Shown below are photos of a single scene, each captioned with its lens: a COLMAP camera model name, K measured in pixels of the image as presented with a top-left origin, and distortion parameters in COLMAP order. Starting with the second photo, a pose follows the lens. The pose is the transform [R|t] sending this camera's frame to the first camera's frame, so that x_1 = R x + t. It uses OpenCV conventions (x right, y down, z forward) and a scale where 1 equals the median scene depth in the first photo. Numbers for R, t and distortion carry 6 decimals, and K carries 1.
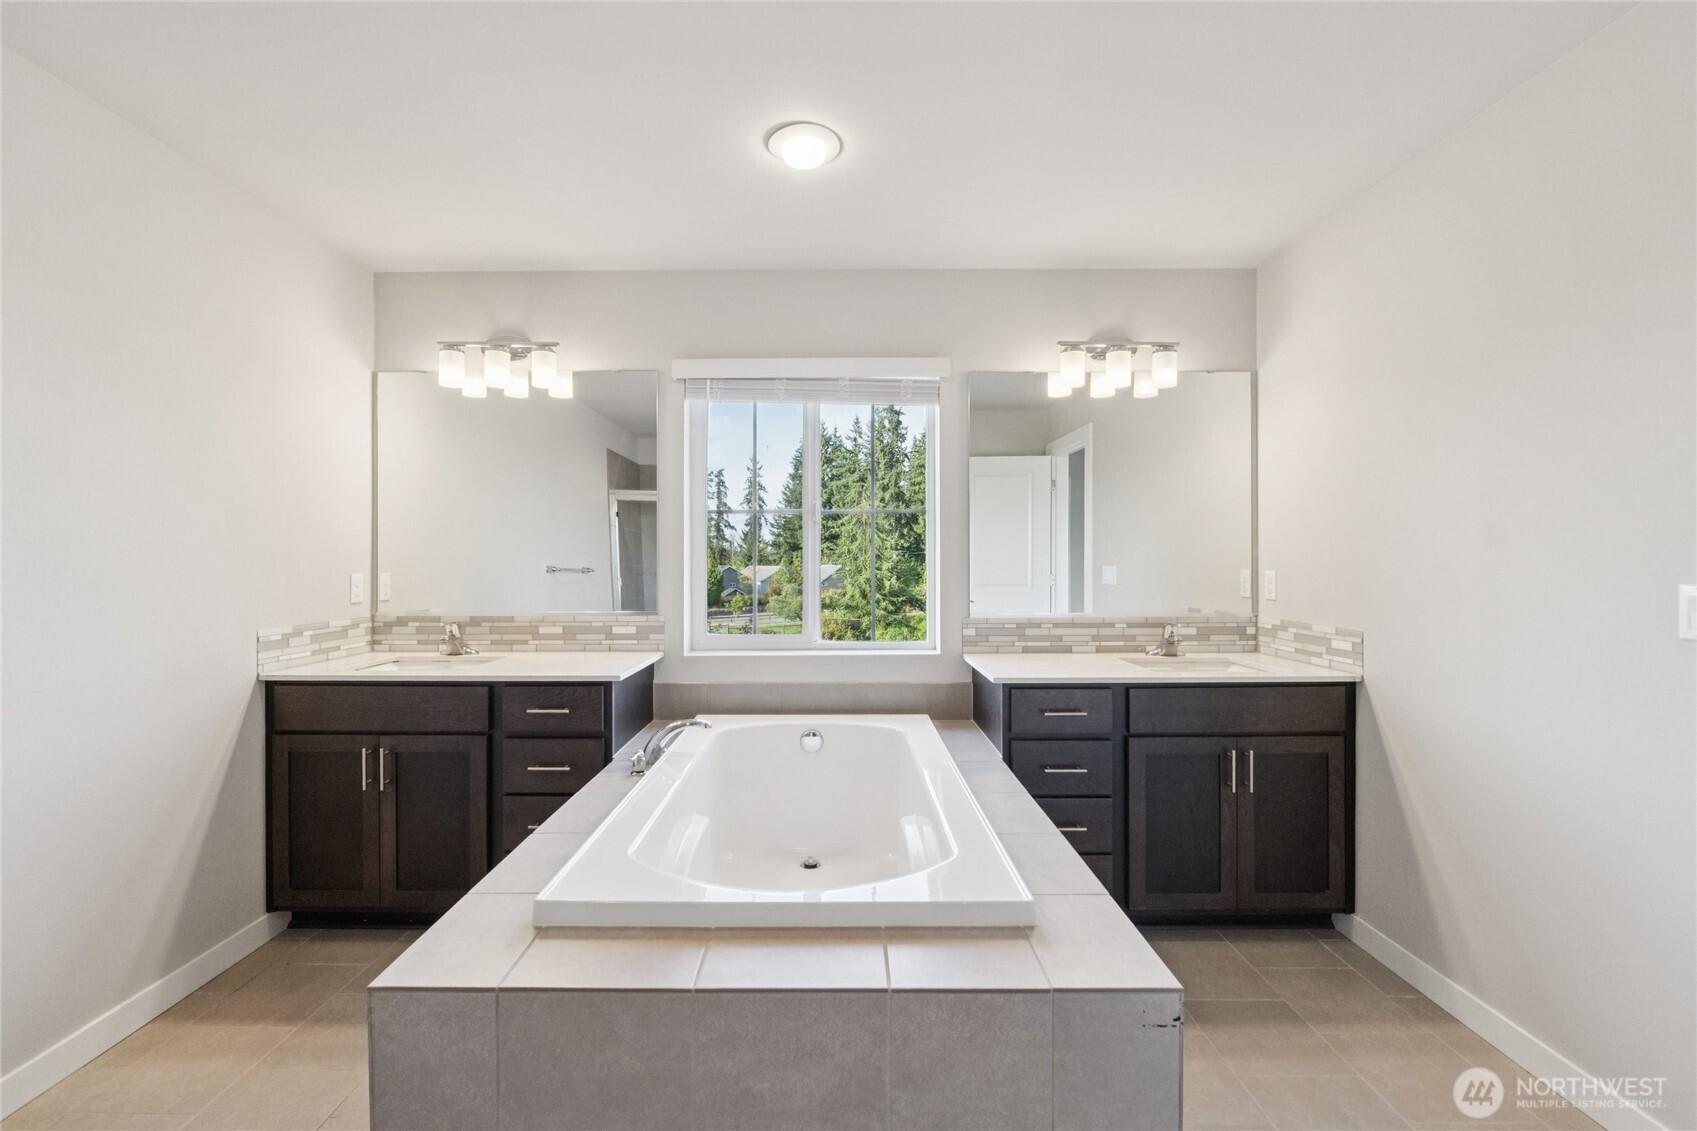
lens RADIAL K [[711.0, 0, 835.4], [0, 711.0, 561.3], [0, 0, 1]] dist [-0.011772, 0.000785]
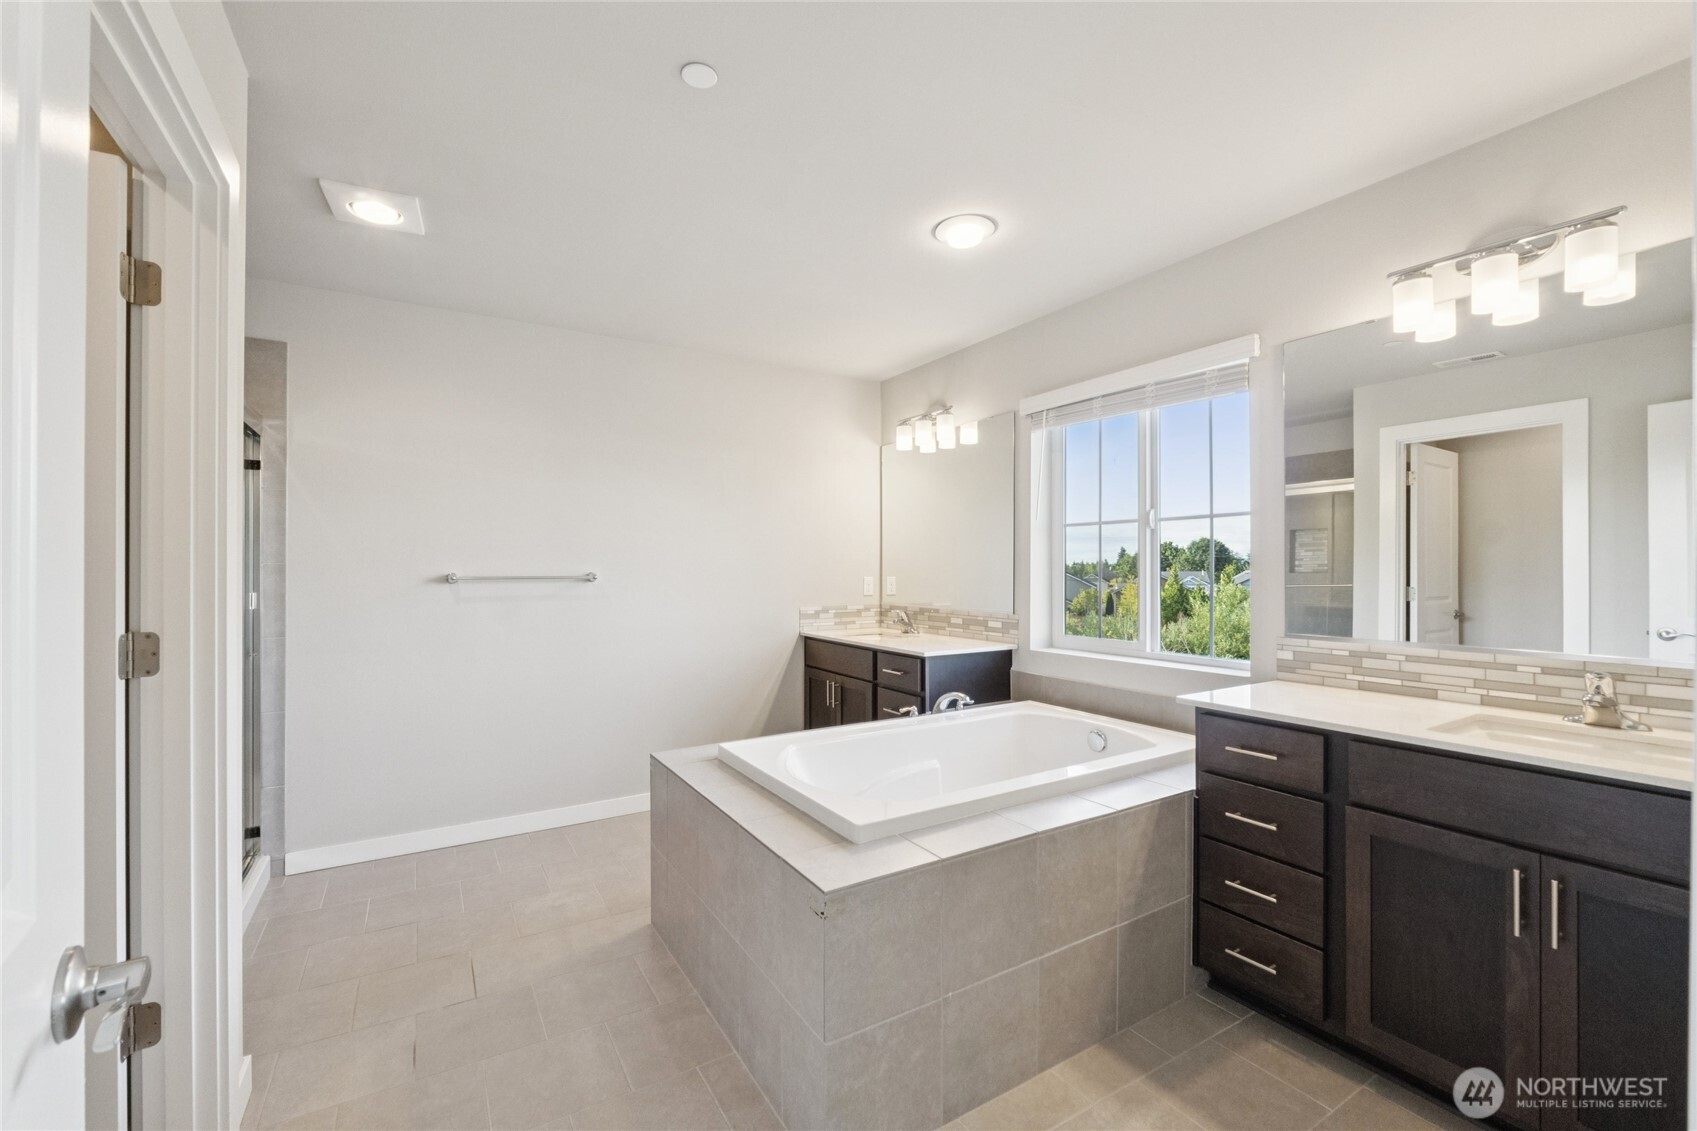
lens RADIAL K [[711.0, 0, 843.6], [0, 711.0, 570.4], [0, 0, 1]] dist [-0.011772, 0.000785]
pose [[0.519975, 0.003758, -0.854173, 0.630663], [-0.002904, 0.999992, 0.002632, -0.000345], [0.854176, 0.001112, 0.519982, 0.126699]]
